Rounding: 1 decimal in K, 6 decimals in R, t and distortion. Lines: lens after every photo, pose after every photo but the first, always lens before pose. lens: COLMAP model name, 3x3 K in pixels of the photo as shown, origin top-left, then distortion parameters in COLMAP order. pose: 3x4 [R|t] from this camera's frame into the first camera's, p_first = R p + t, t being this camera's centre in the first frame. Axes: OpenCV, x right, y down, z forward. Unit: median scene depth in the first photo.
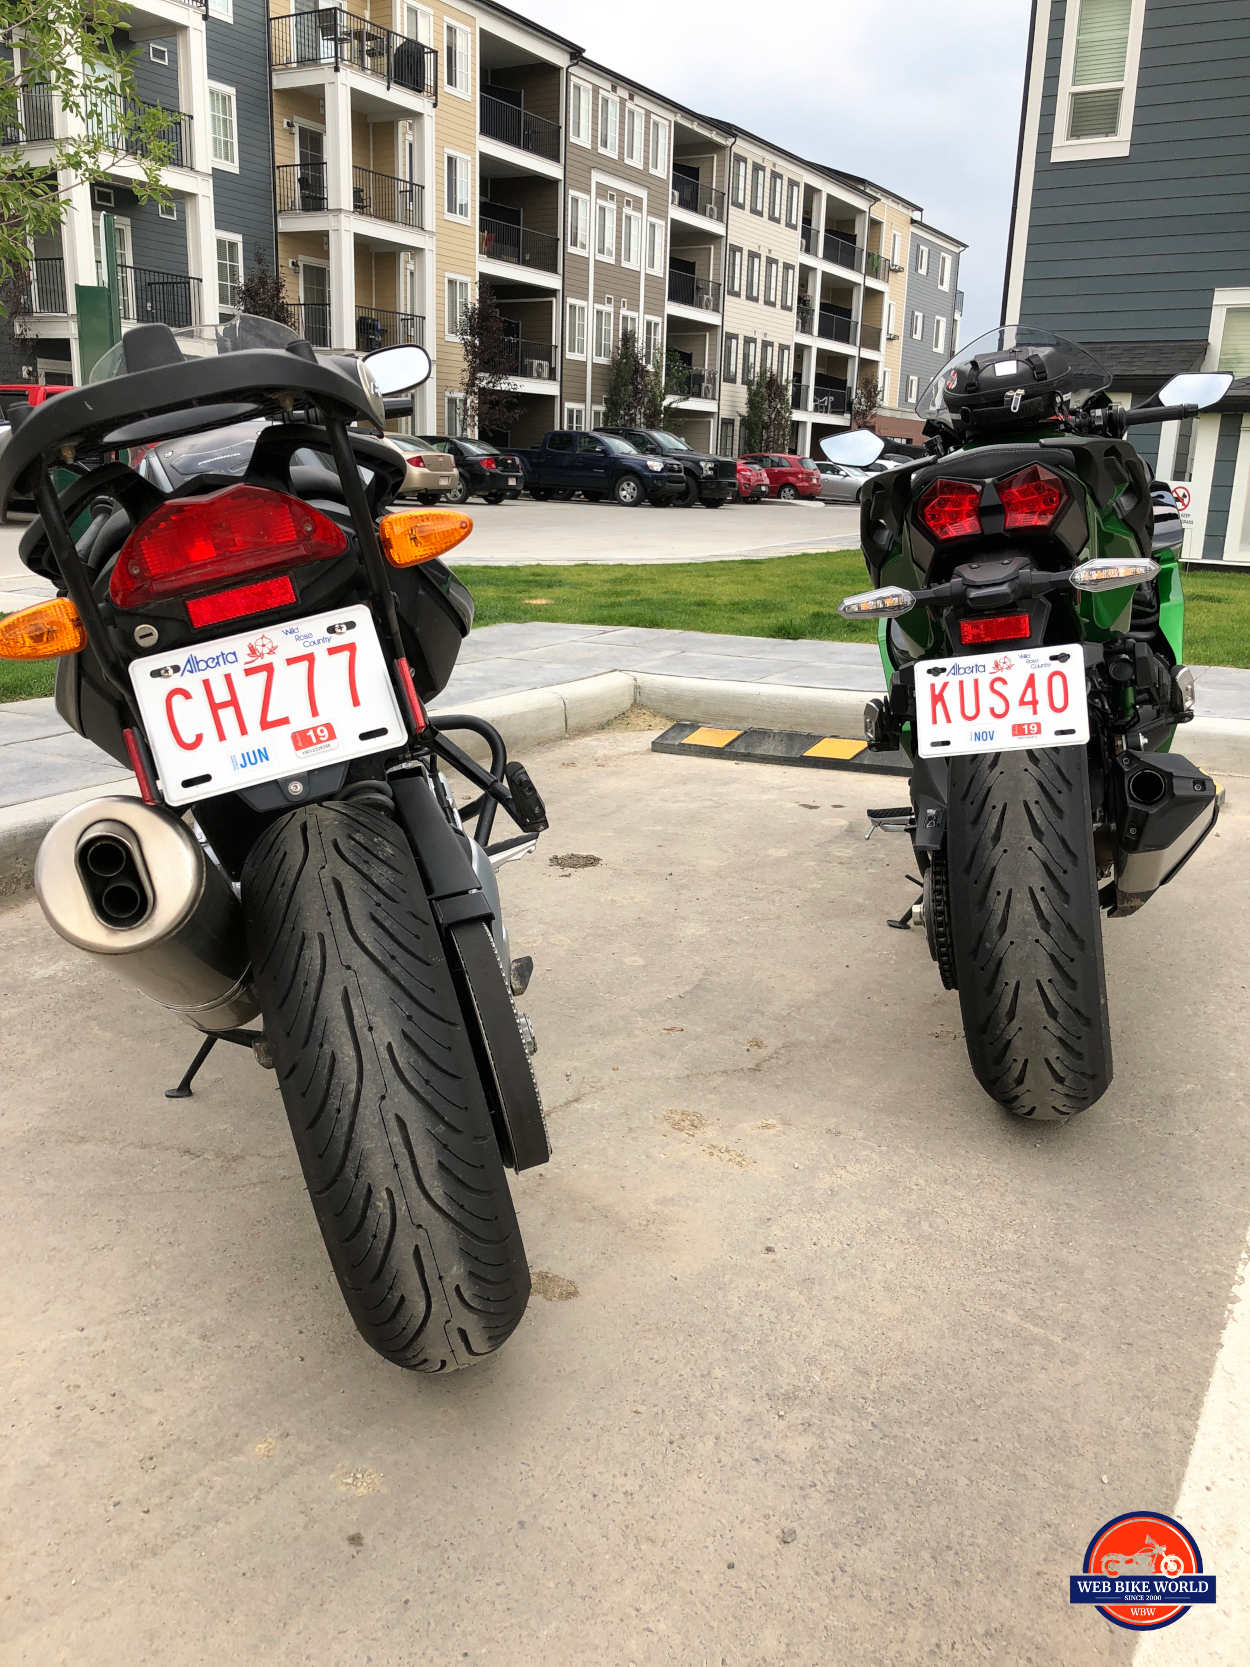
lens RADIAL K [[1356.0, 0, 625.0], [0, 1356.0, 833.5], [0, 0, 1]] dist [0.031645, 0.004152]
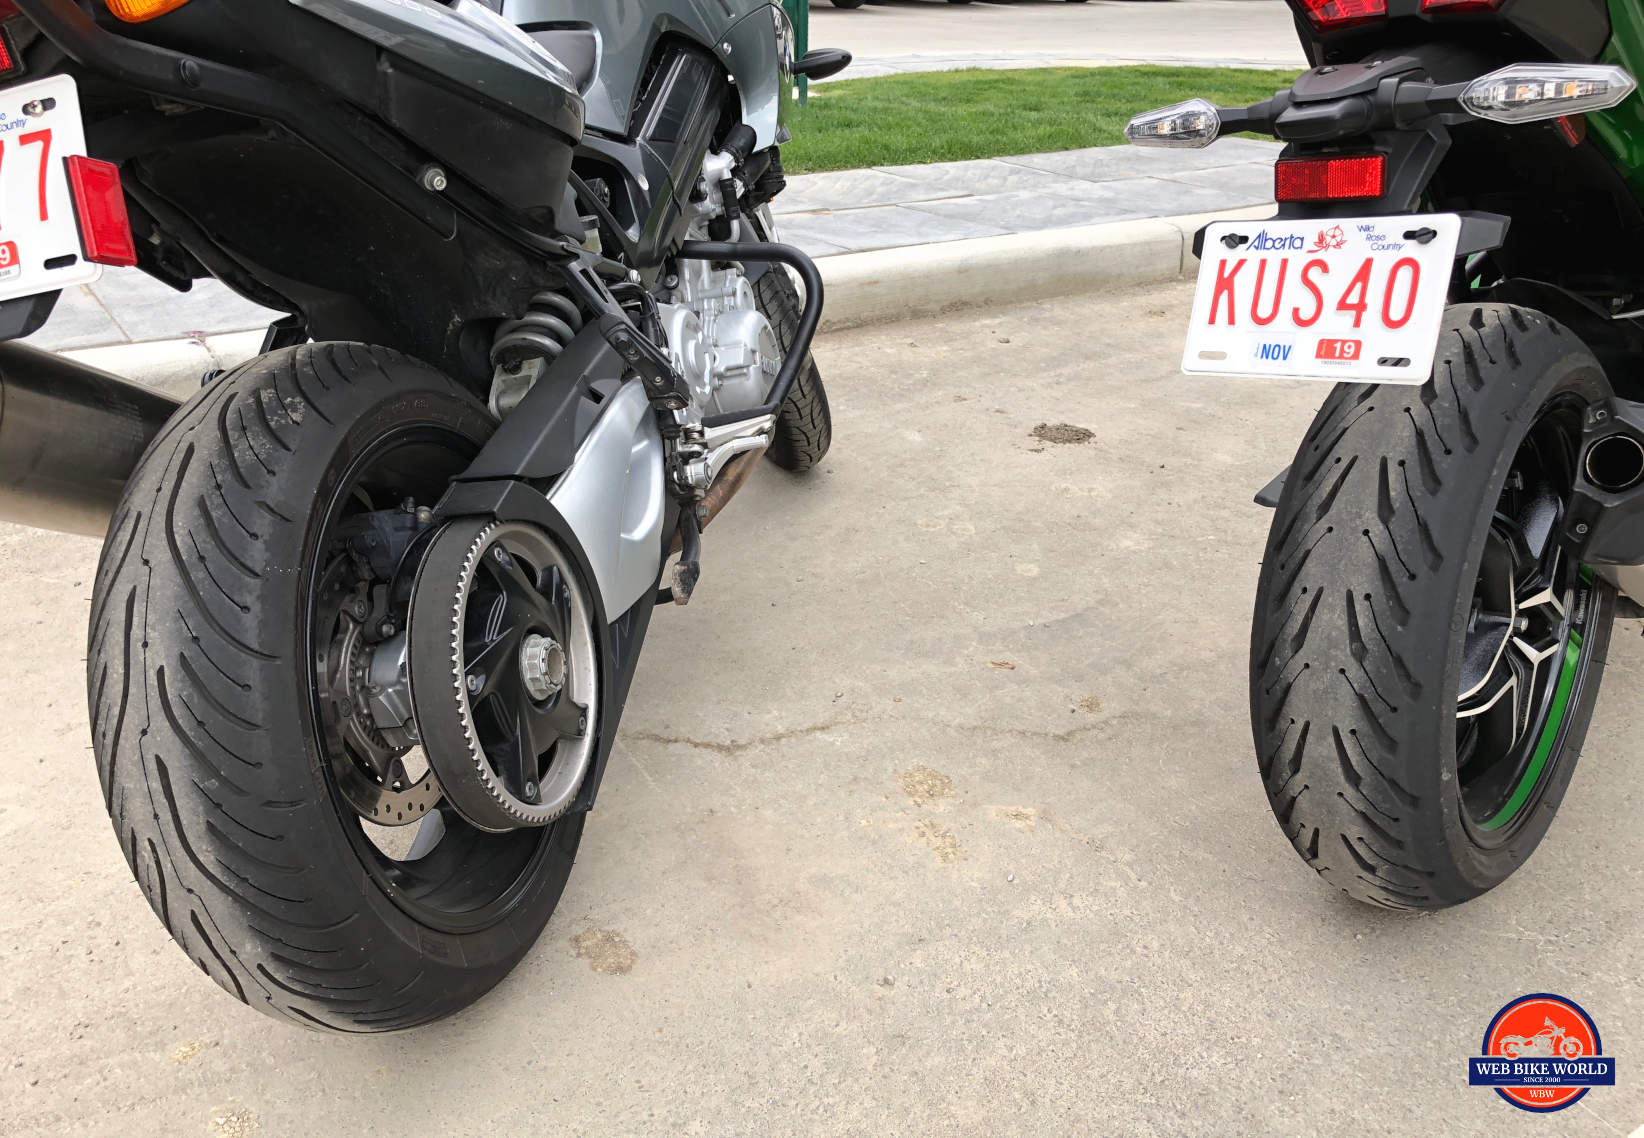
lens RADIAL K [[1355.9, 0, 822.2], [0, 1355.9, 618.9], [0, 0, 1]] dist [0.052373, -0.047988]
pose [[0.909018, 0.190793, -0.370518, 0.332112], [-0.116659, 0.970001, 0.213281, -0.062095], [0.400095, -0.150652, 0.904006, 0.314572]]
